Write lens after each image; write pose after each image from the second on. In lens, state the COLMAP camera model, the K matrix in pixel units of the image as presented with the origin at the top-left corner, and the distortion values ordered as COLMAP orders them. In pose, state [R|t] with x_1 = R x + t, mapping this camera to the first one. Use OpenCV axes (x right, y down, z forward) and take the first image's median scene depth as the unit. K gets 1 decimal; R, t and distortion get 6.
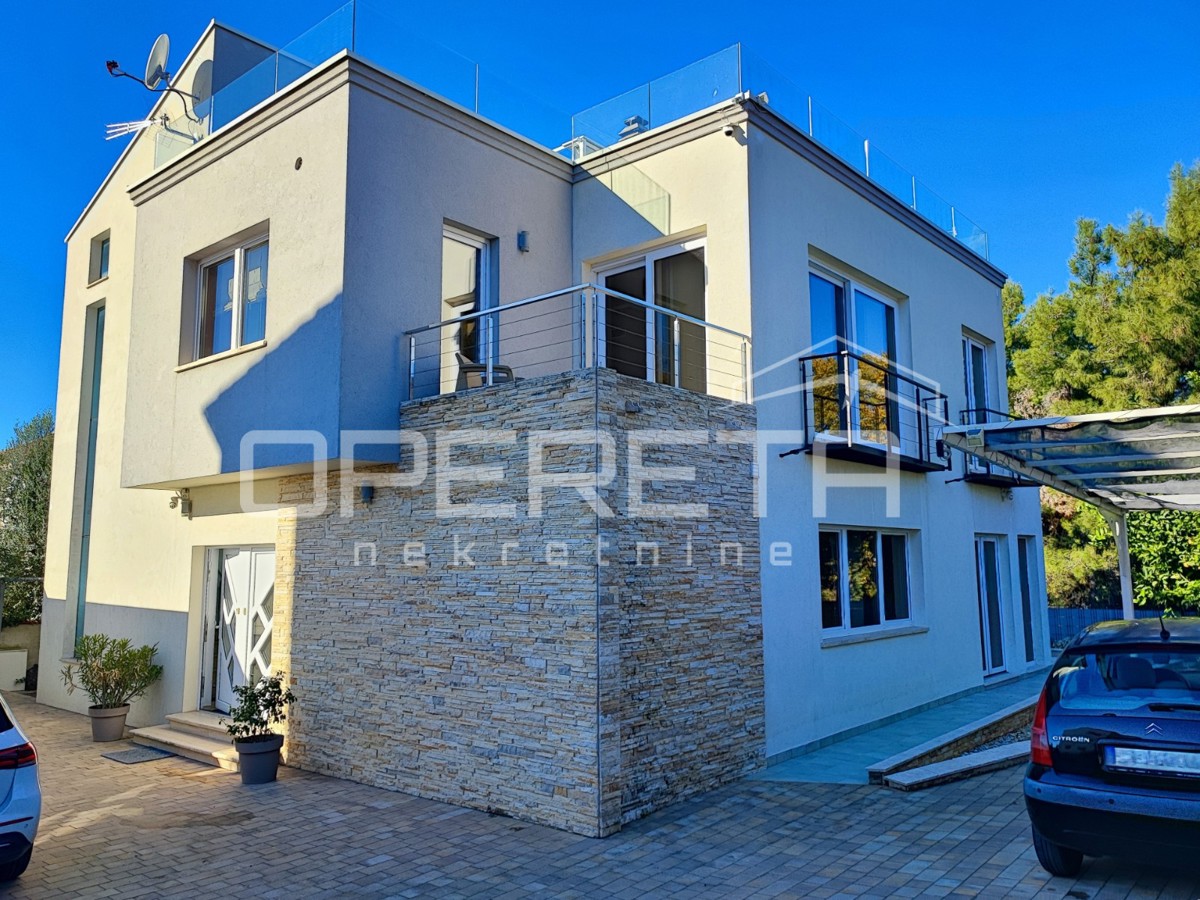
lens RADIAL K [[900.9, 0, 598.5], [0, 900.9, 450.4], [0, 0, 1]] dist [0.026509, -0.016865]
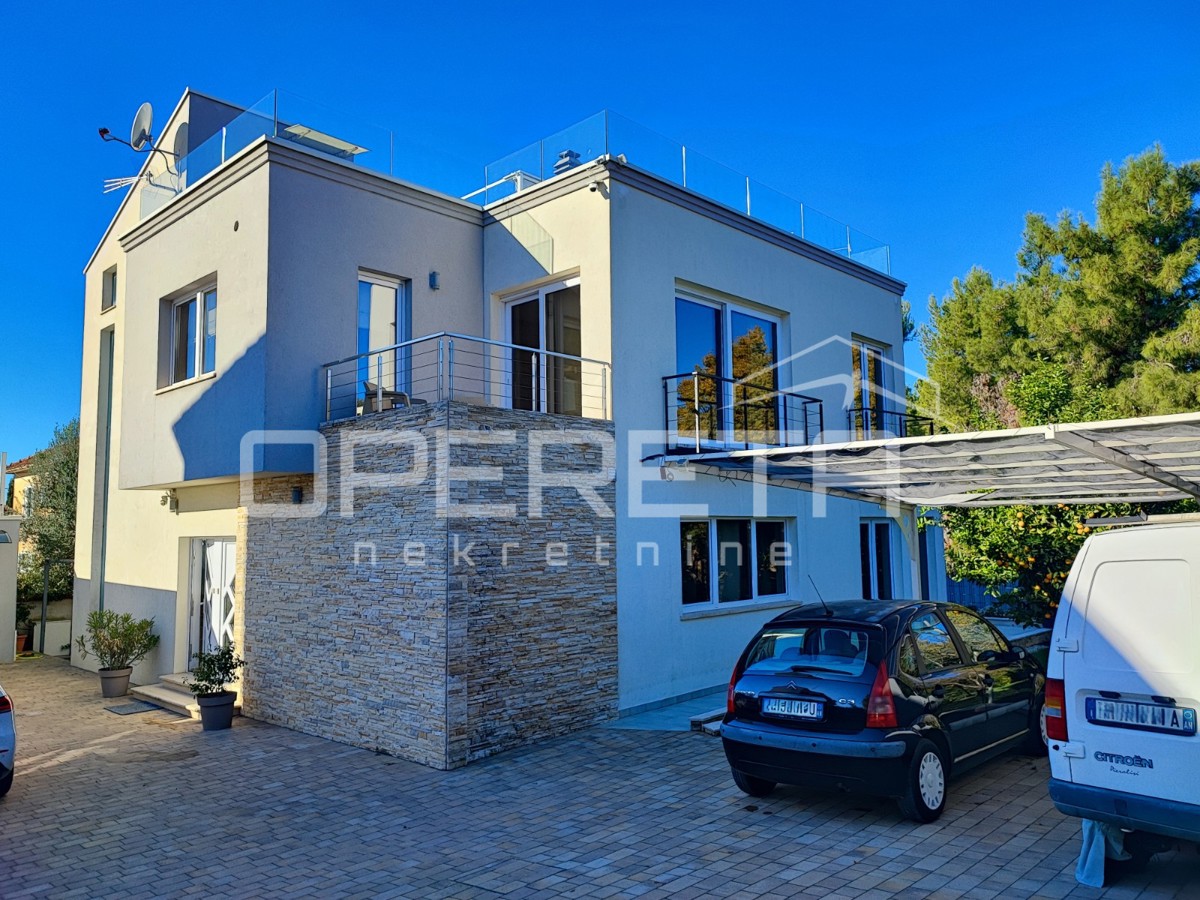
lens RADIAL K [[900.9, 0, 639.2], [0, 900.9, 446.7], [0, 0, 1]] dist [0.026509, -0.016865]
pose [[0.998447, -0.013025, -0.054168, 0.262867], [0.014985, 0.999241, 0.035948, -0.055346], [0.053659, -0.036704, 0.997885, -0.189042]]
